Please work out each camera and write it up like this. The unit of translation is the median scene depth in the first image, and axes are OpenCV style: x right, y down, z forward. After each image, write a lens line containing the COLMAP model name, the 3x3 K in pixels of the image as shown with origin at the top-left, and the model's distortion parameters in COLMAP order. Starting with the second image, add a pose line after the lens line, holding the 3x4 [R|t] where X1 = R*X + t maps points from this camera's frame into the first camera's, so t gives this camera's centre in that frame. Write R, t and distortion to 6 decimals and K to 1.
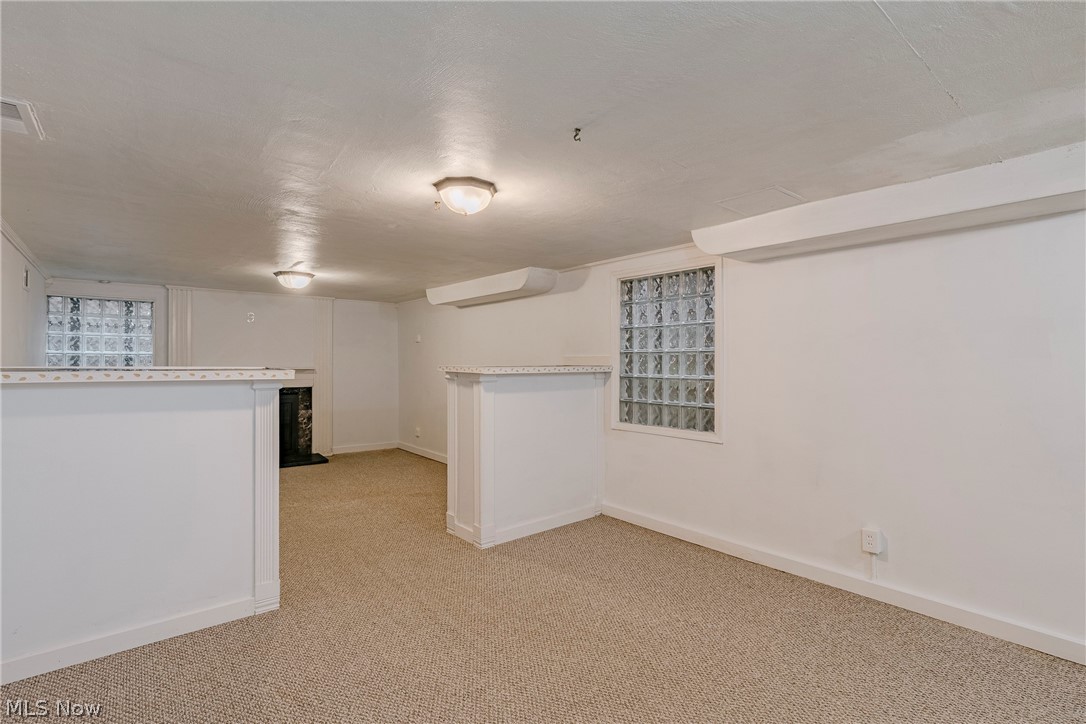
lens RADIAL K [[521.3, 0, 542.0], [0, 521.3, 366.2], [0, 0, 1]] dist [-0.001899, -0.000152]
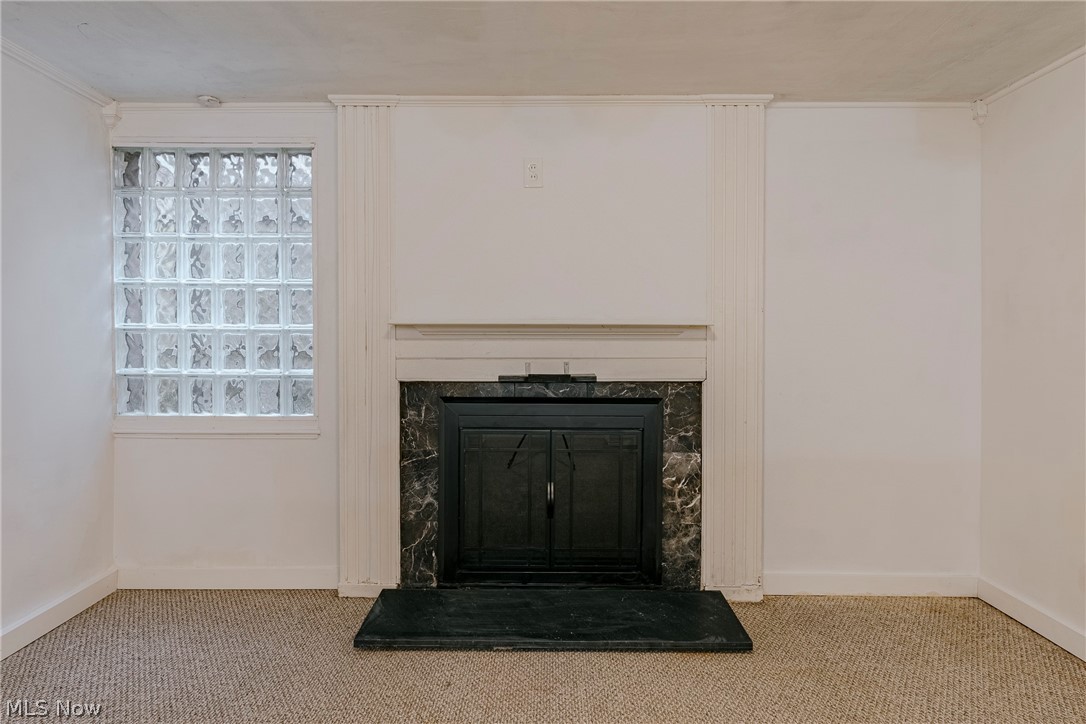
lens RADIAL K [[657.0, 0, 541.5], [0, 657.0, 358.1], [0, 0, 1]] dist [-0.004348, -0.000664]
pose [[0.779936, 0.025587, -0.625336, -0.269862], [0.003274, 0.998983, 0.044960, 0.007497], [0.625851, -0.037113, 0.779059, 0.631501]]
